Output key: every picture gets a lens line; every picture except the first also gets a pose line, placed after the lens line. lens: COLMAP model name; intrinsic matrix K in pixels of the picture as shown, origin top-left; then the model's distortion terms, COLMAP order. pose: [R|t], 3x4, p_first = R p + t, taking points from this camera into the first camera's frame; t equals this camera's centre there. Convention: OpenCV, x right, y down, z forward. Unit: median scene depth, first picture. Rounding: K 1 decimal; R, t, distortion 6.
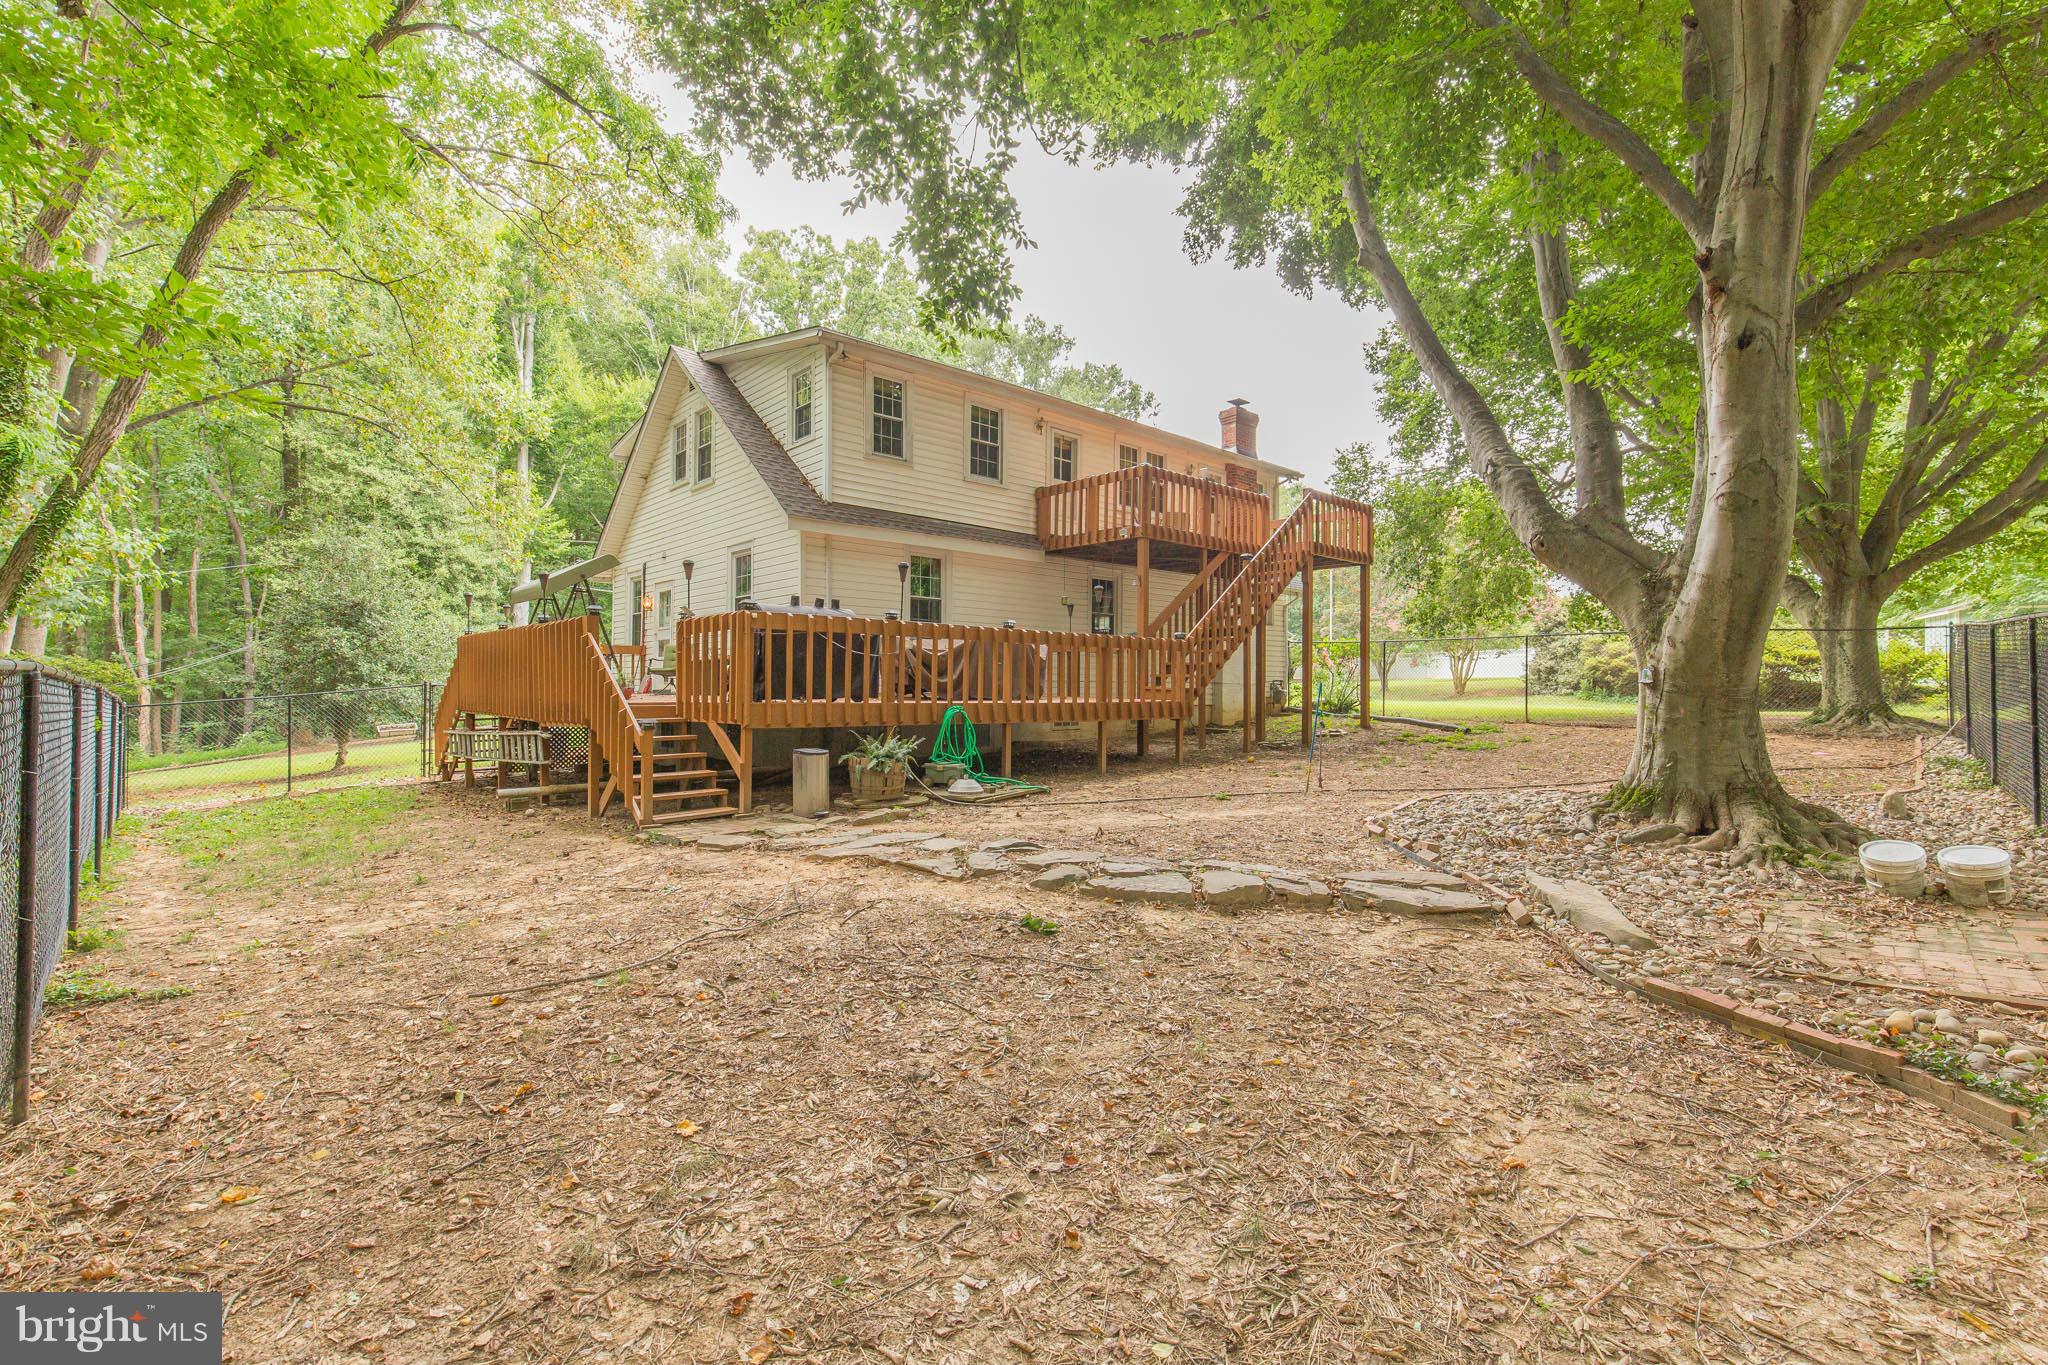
lens RADIAL K [[925.4, 0, 1028.4], [0, 925.4, 679.5], [0, 0, 1]] dist [0.008455, -0.001568]
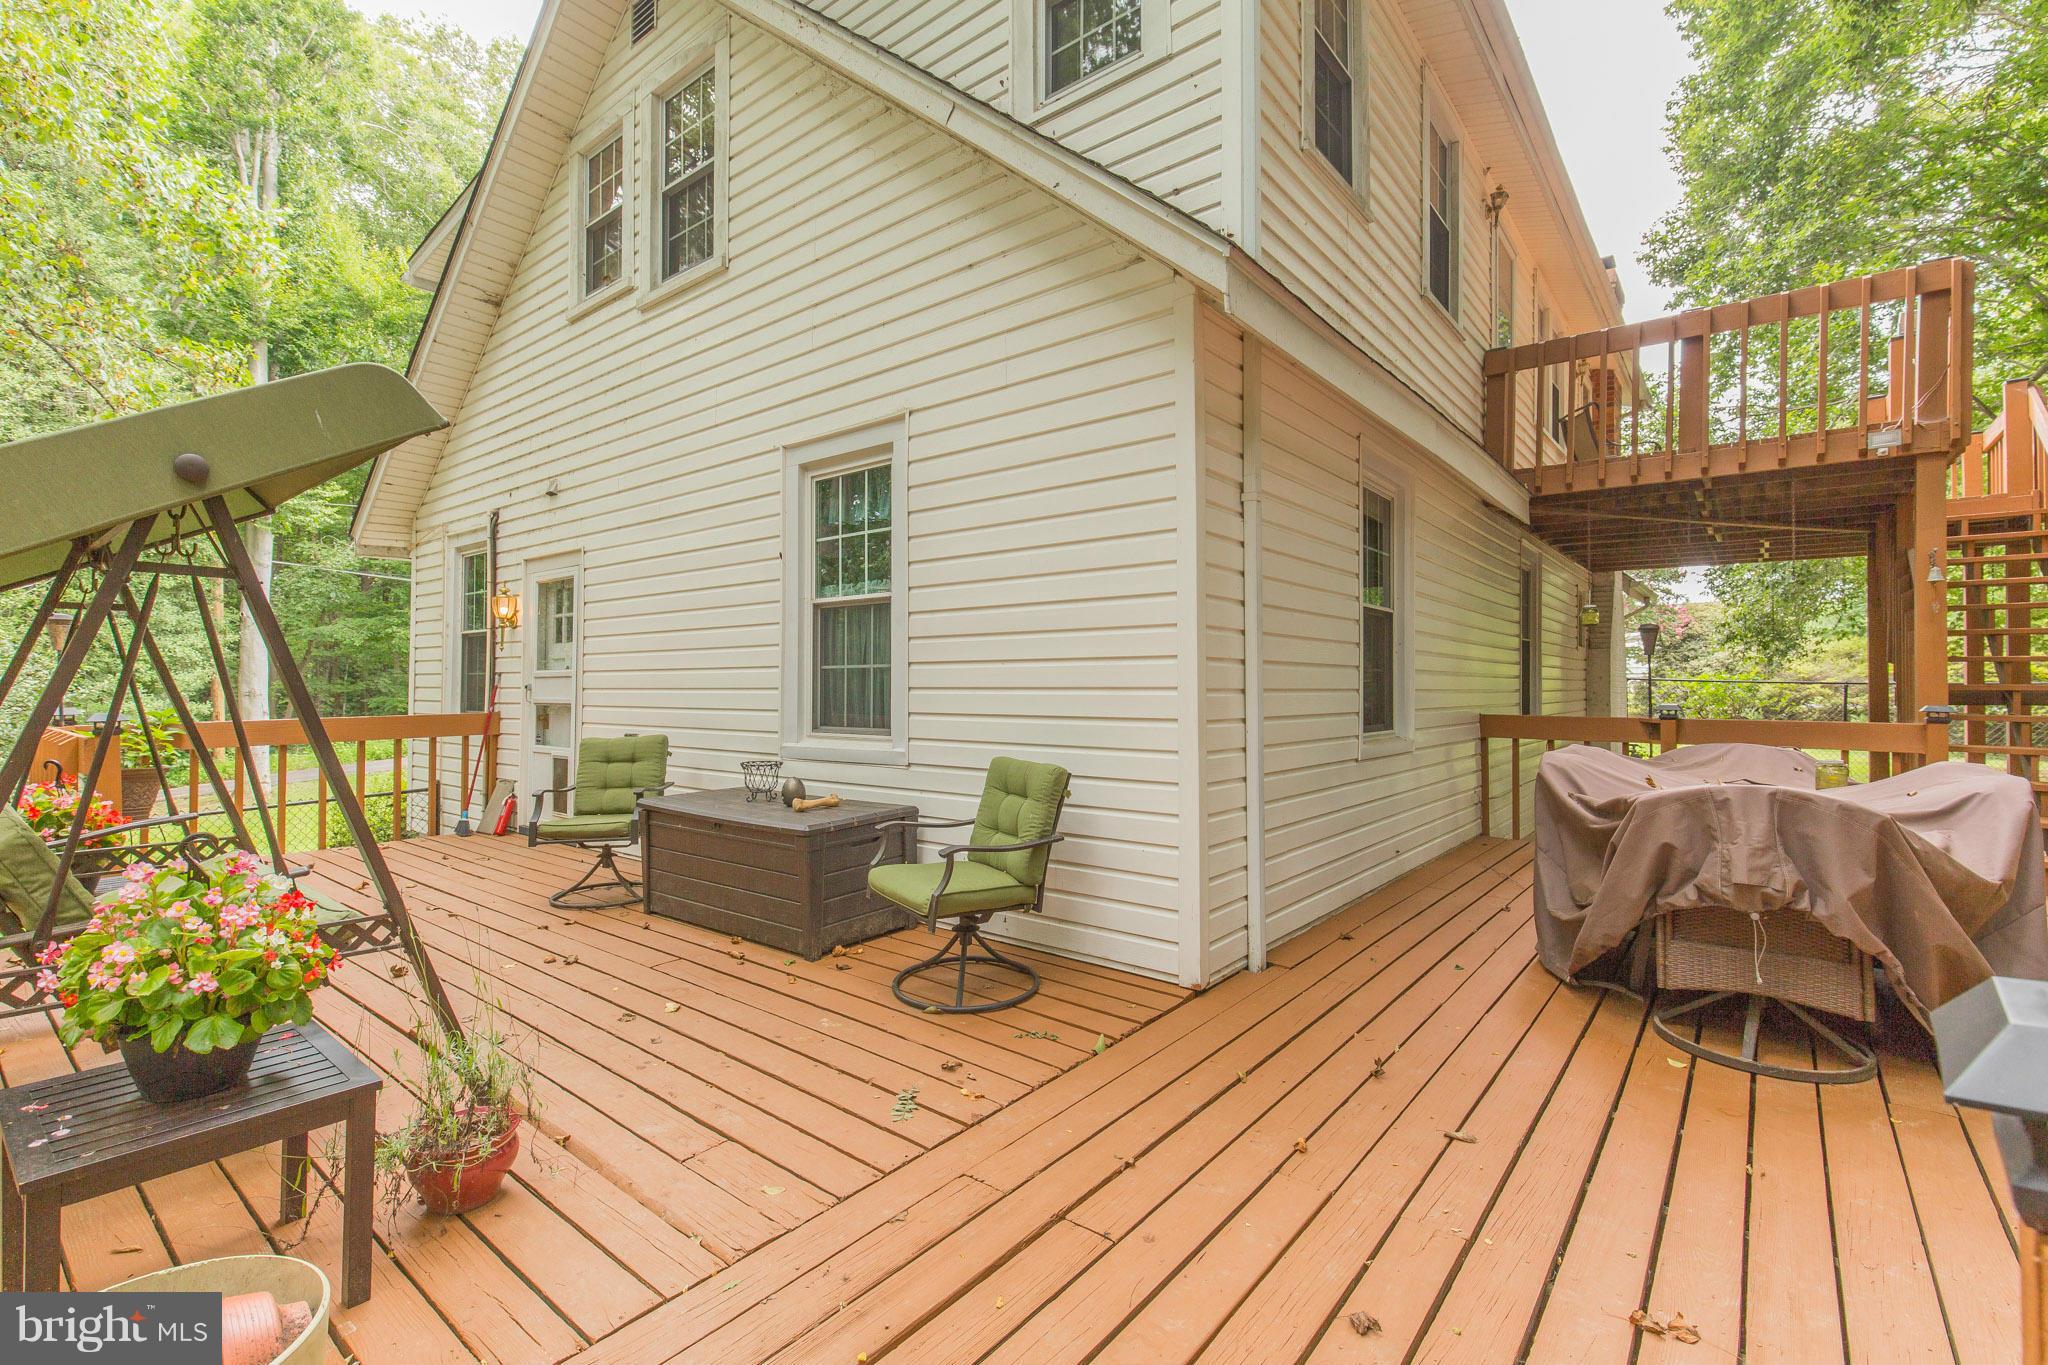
lens RADIAL K [[925.4, 0, 1018.9], [0, 925.4, 680.9], [0, 0, 1]] dist [0.008455, -0.001568]
pose [[0.988256, 0.000195, 0.152807, -0.250289], [0.000012, 0.999999, -0.001352, -0.050116], [-0.152807, 0.001338, 0.988255, 0.564488]]
